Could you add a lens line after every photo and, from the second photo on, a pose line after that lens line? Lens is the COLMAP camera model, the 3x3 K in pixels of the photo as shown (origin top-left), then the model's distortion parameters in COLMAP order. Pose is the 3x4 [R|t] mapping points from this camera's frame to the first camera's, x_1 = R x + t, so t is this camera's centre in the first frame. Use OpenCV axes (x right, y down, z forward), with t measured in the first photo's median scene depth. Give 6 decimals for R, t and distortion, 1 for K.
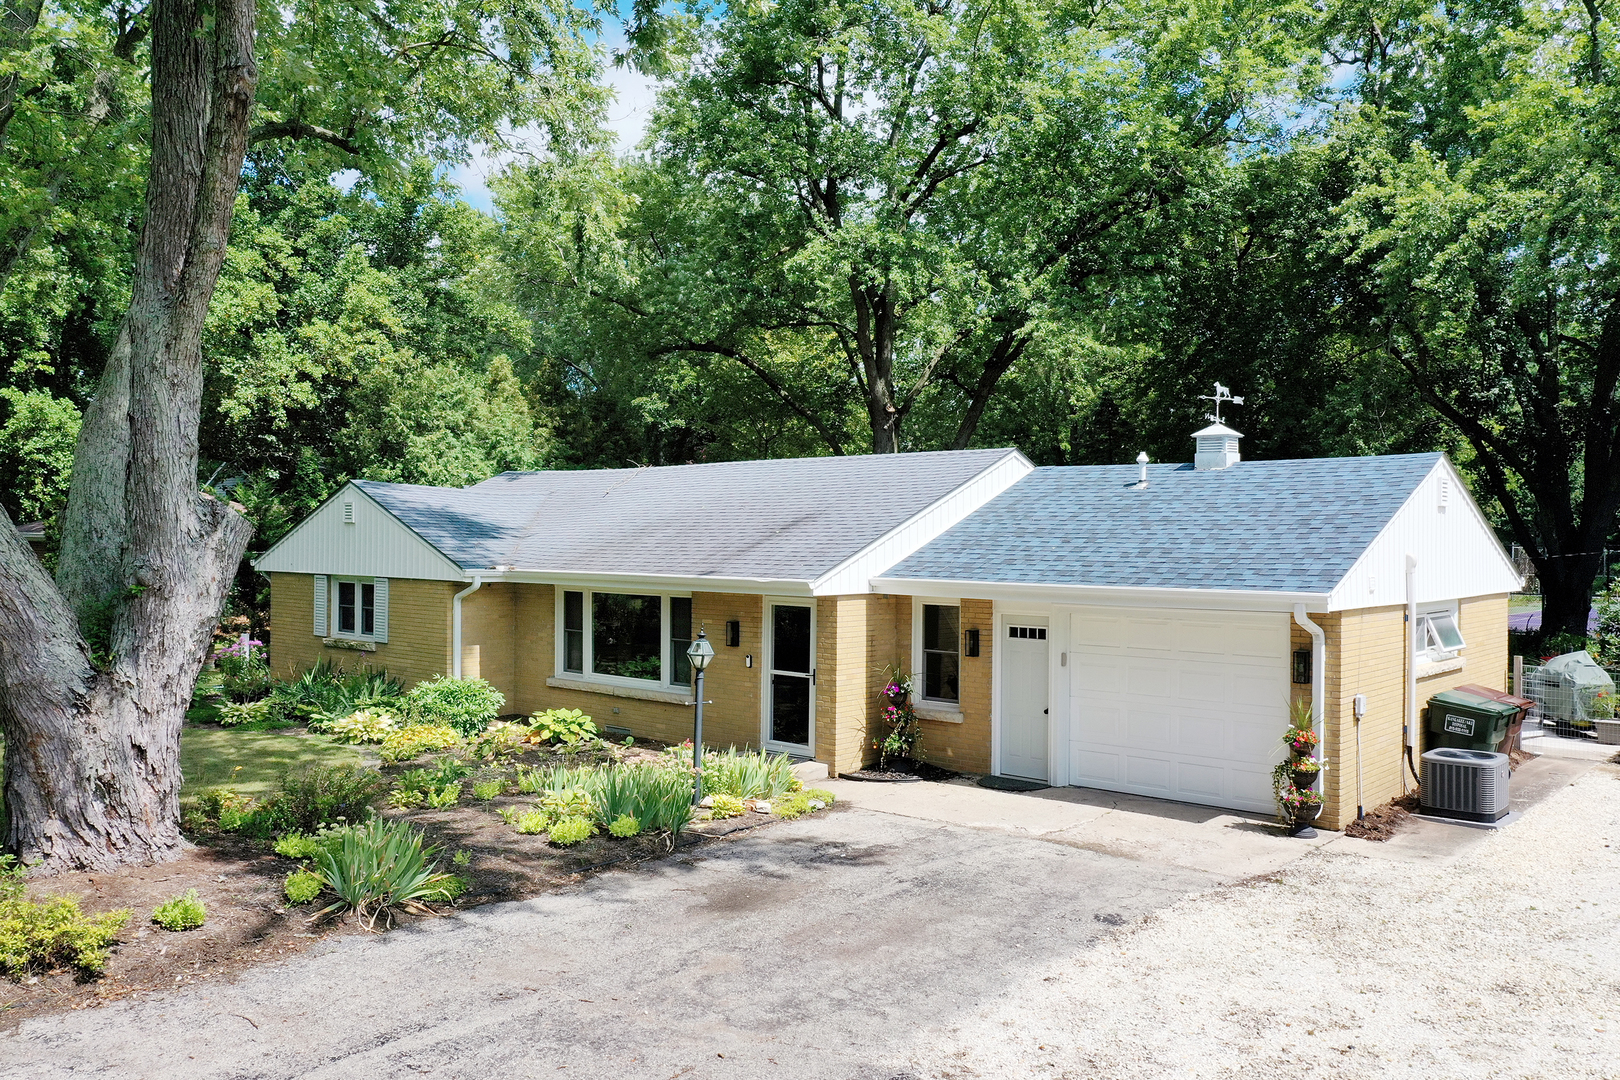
lens RADIAL K [[1292.4, 0, 811.7], [0, 1292.4, 538.7], [0, 0, 1]] dist [-0.000360, 0.002972]
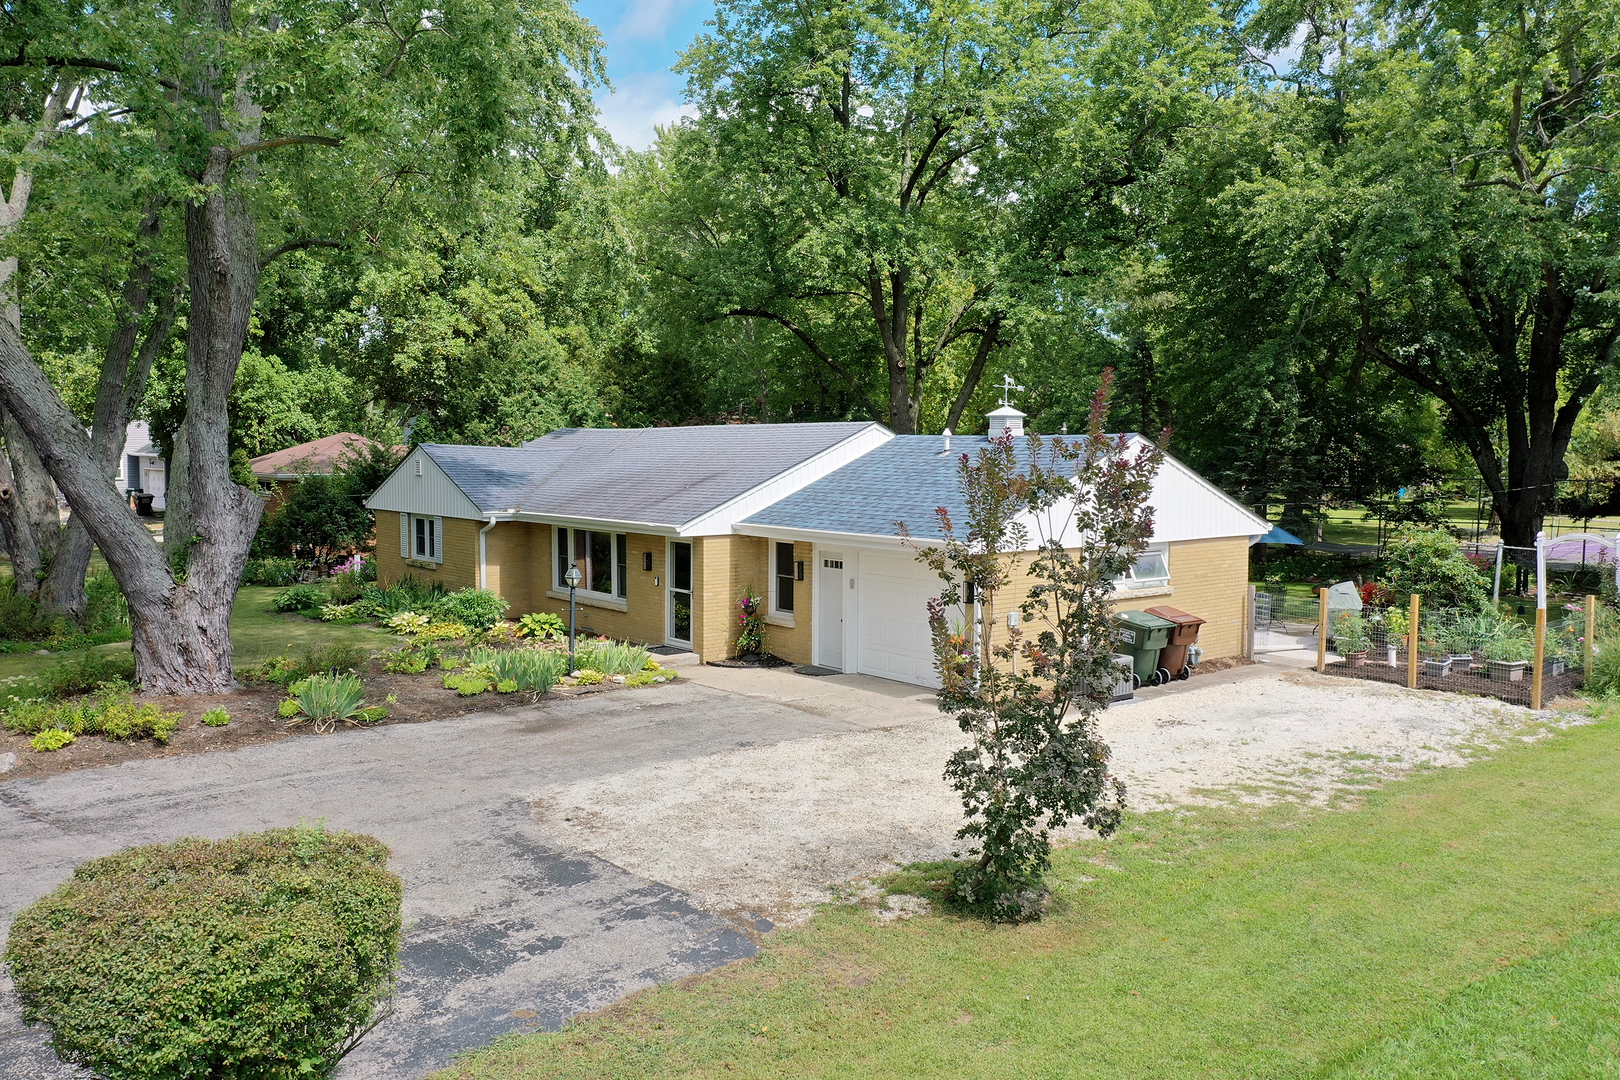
lens RADIAL K [[1292.4, 0, 808.2], [0, 1292.4, 541.4], [0, 0, 1]] dist [-0.000360, 0.002972]
pose [[0.985622, 0.008711, -0.168741, 0.357366], [0.003014, 0.997605, 0.069102, -0.045656], [0.168939, -0.068617, 0.983235, -0.354075]]
